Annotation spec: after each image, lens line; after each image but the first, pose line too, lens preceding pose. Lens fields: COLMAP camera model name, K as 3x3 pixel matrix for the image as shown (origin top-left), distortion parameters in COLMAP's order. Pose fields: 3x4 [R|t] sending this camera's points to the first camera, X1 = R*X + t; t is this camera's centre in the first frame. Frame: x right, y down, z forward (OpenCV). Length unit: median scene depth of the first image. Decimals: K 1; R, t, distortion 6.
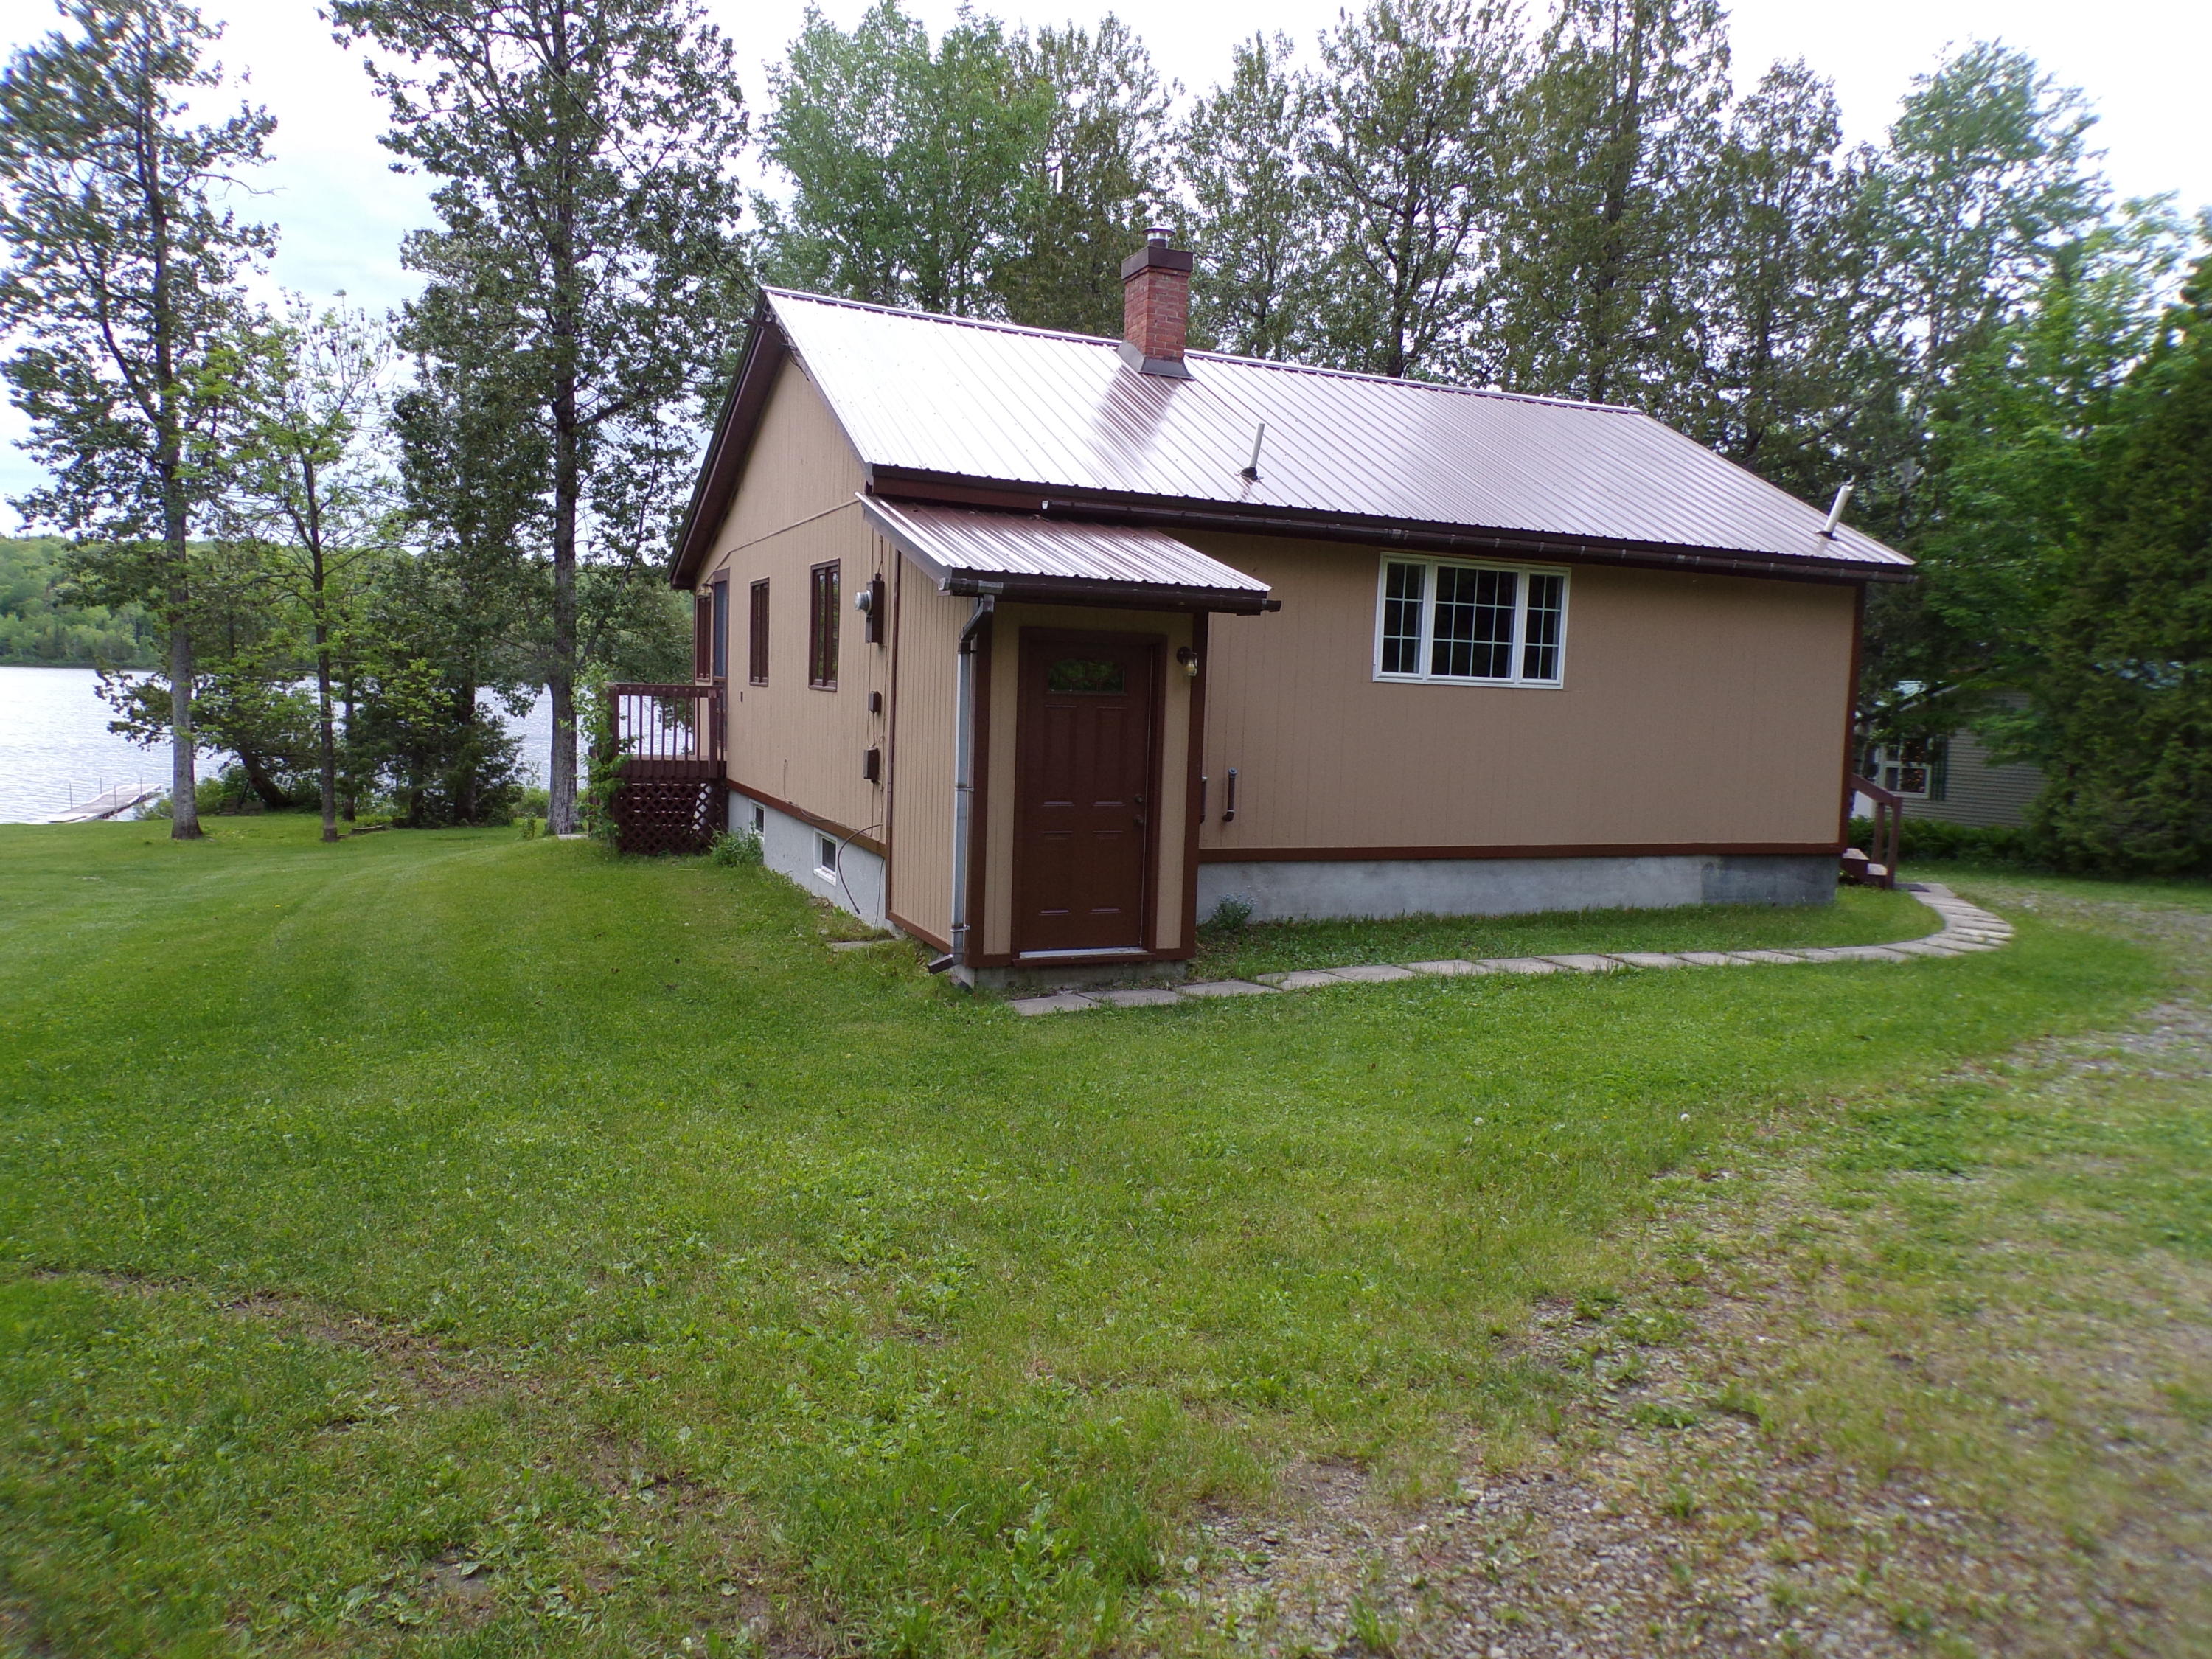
lens RADIAL K [[1511.2, 0, 1108.6], [0, 1511.2, 849.1], [0, 0, 1]] dist [-0.030471, 0.035546]
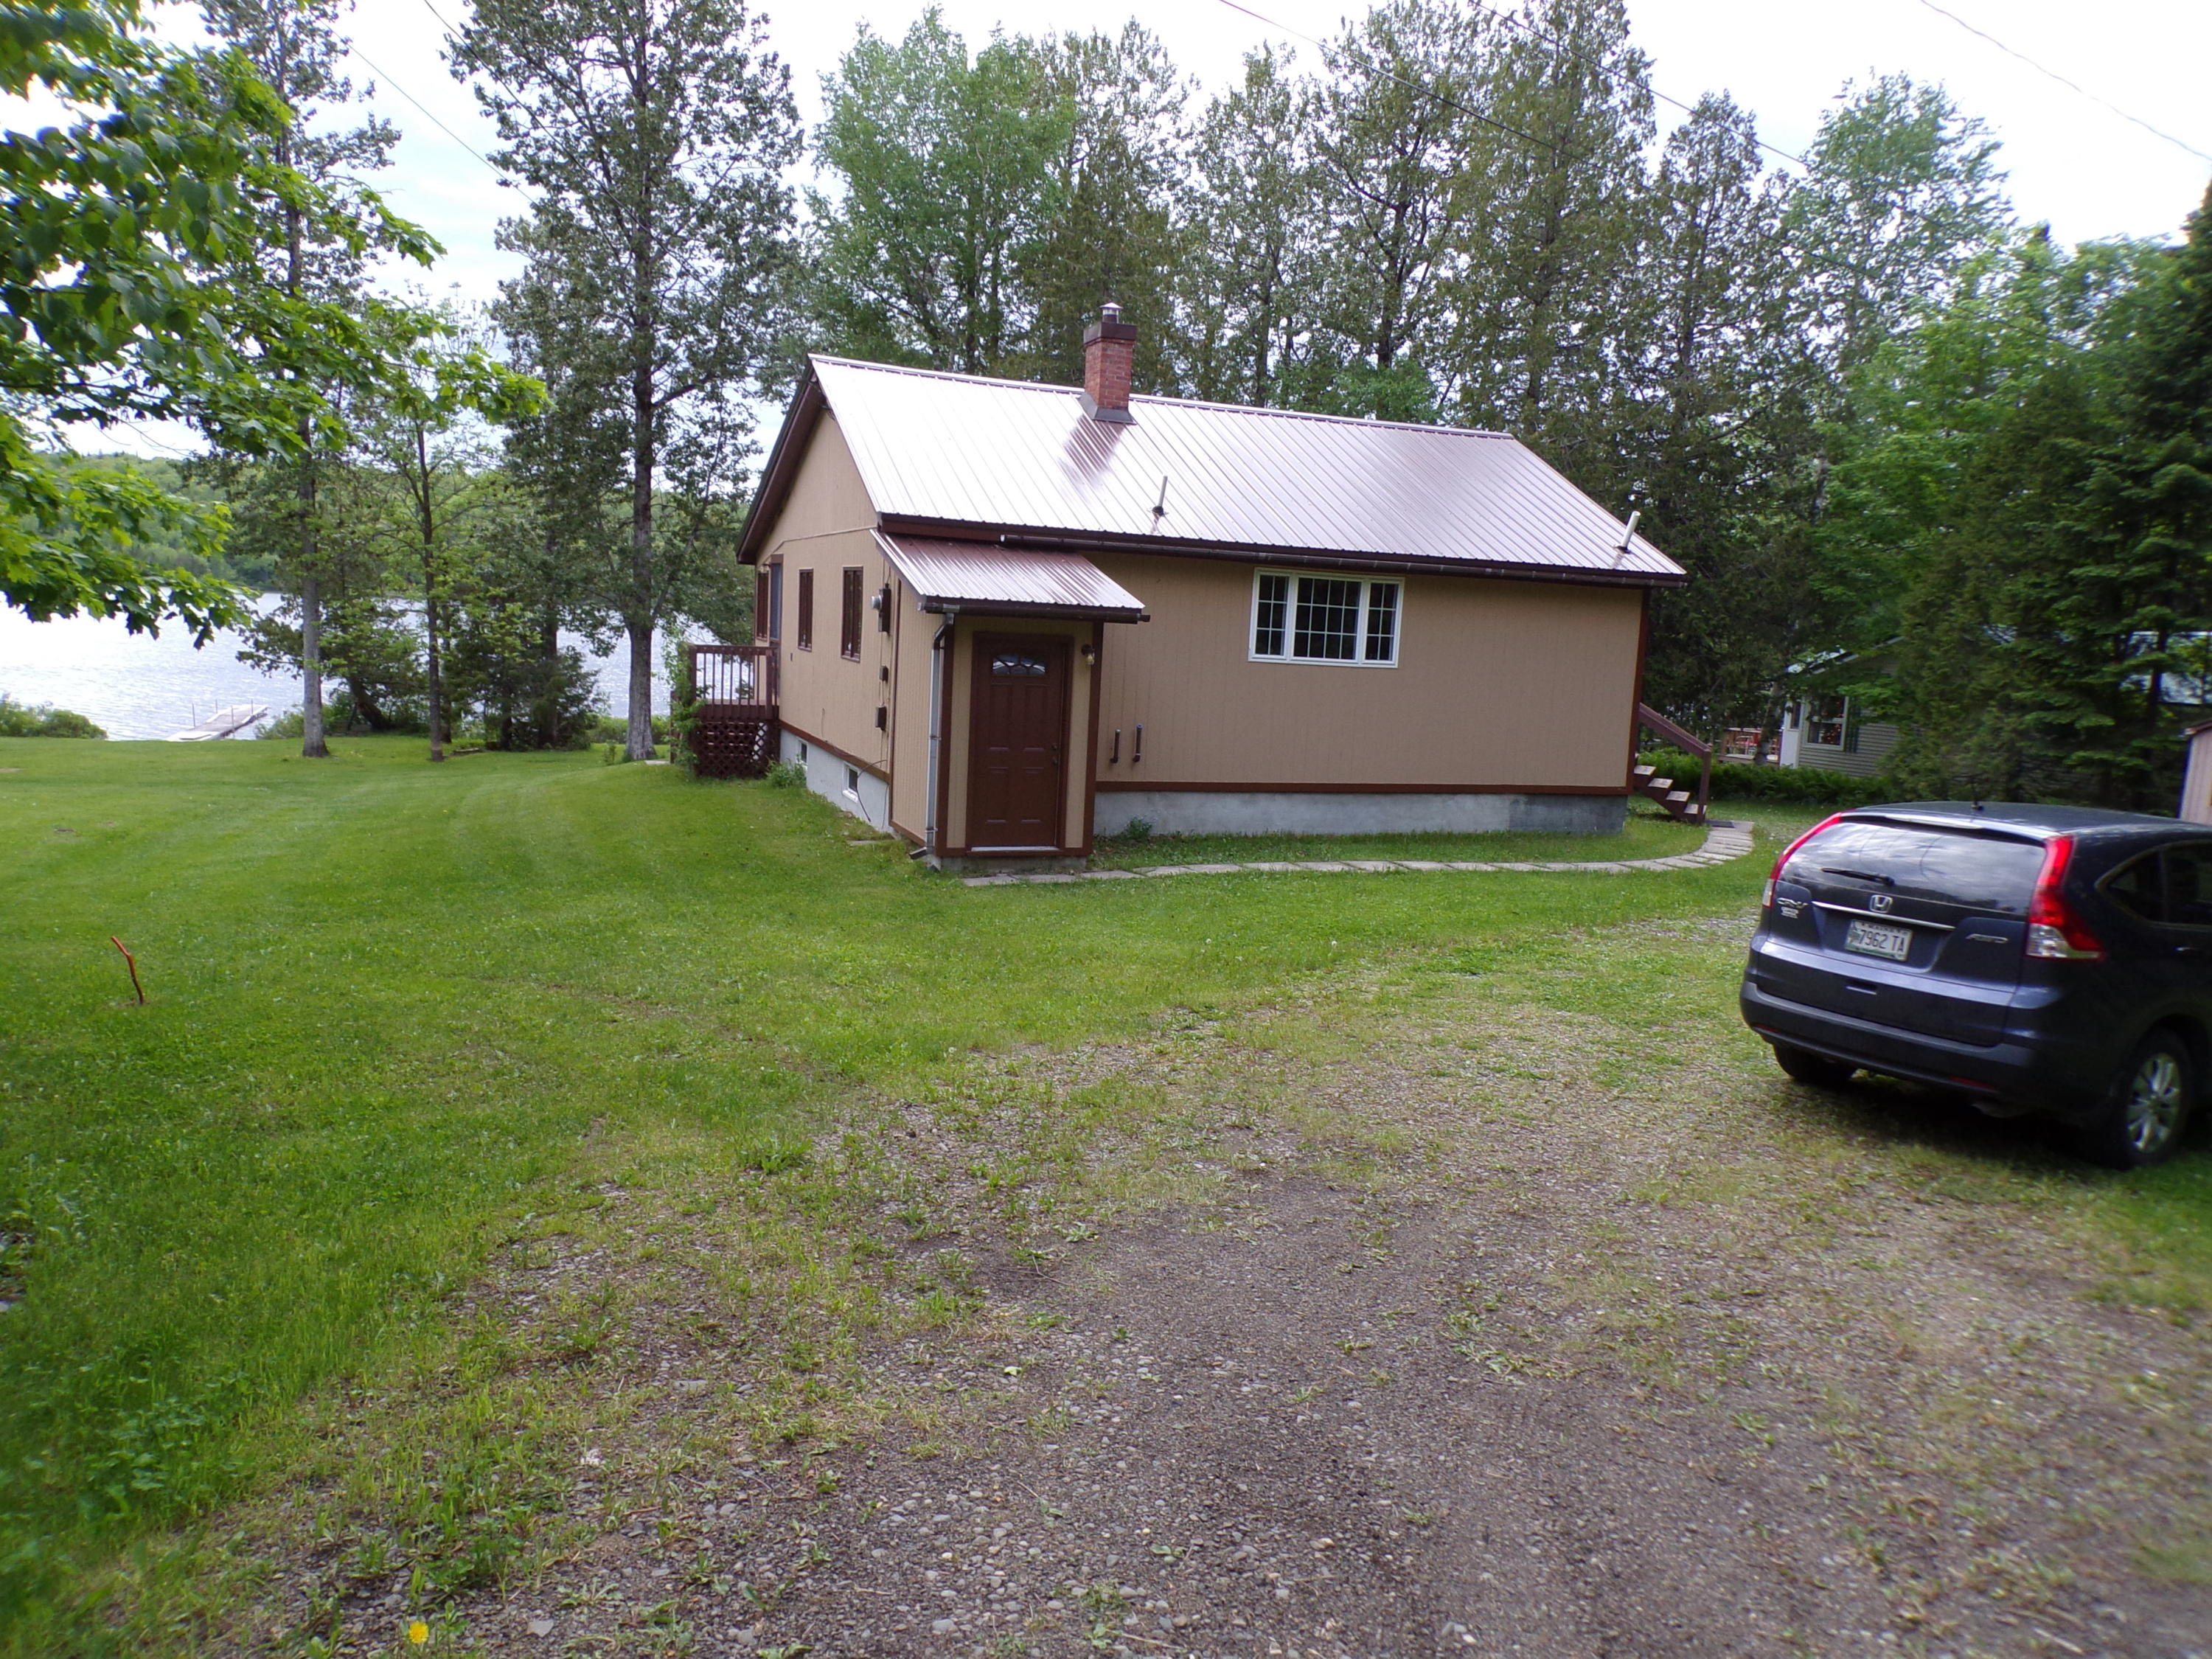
lens RADIAL K [[1511.2, 0, 1108.6], [0, 1511.2, 849.1], [0, 0, 1]] dist [-0.030471, 0.035546]
pose [[0.999272, 0.020881, -0.031934, 0.047293], [-0.019415, 0.998774, 0.045541, -0.000450], [0.032846, -0.044887, 0.998452, -0.188212]]
